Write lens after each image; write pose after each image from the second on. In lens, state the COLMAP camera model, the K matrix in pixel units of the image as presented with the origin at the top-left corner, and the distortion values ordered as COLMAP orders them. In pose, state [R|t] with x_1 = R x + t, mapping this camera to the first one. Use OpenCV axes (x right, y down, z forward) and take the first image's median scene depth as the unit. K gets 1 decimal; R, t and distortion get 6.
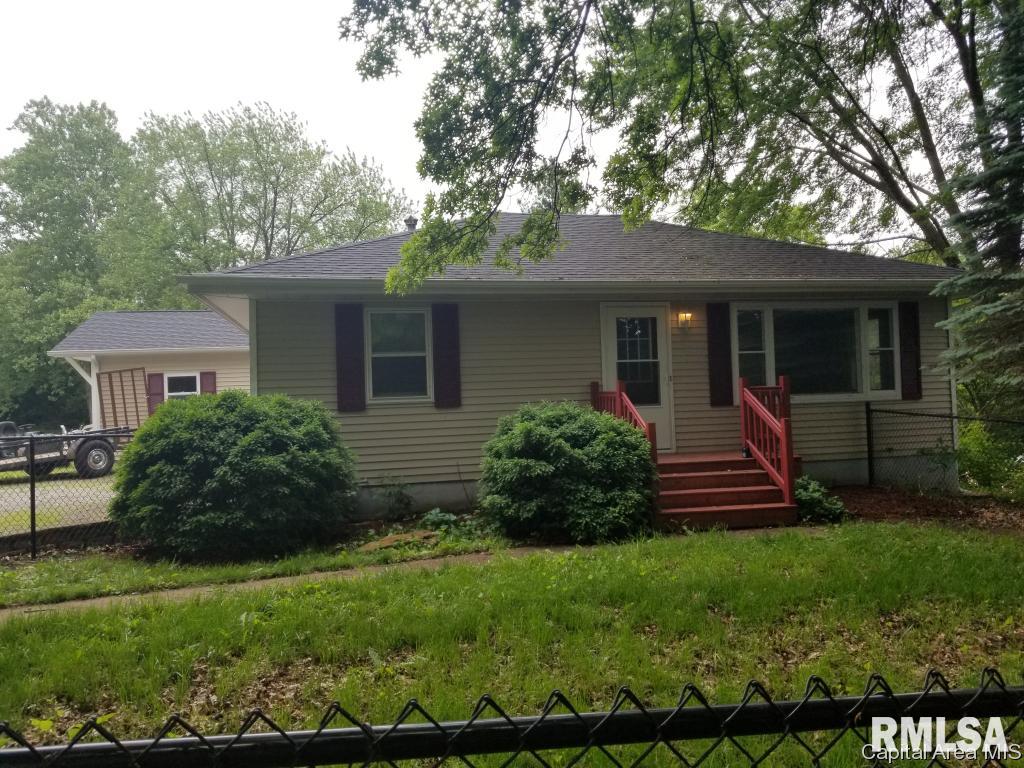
lens RADIAL K [[801.6, 0, 512.6], [0, 801.6, 379.0], [0, 0, 1]] dist [0.036957, -0.077633]
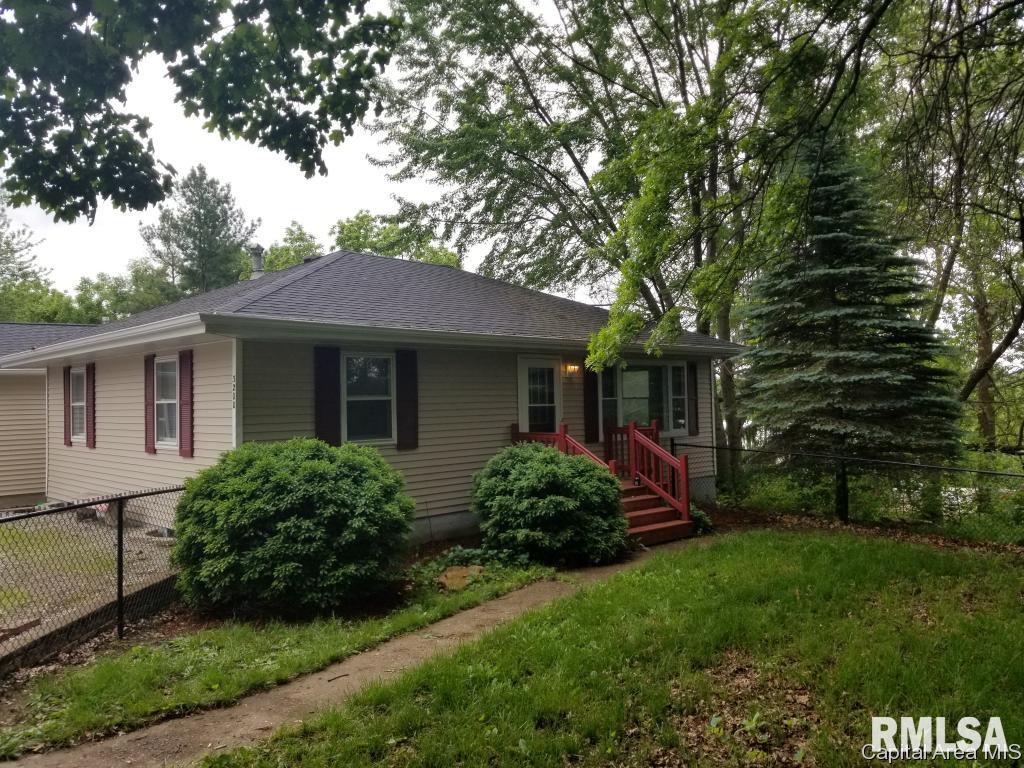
lens RADIAL K [[801.6, 0, 517.5], [0, 801.6, 384.6], [0, 0, 1]] dist [0.036957, -0.077633]
pose [[0.858411, 0.024669, 0.512370, -0.508109], [-0.014776, 0.999618, -0.023373, -0.026760], [-0.512750, 0.012493, 0.858447, 0.024198]]
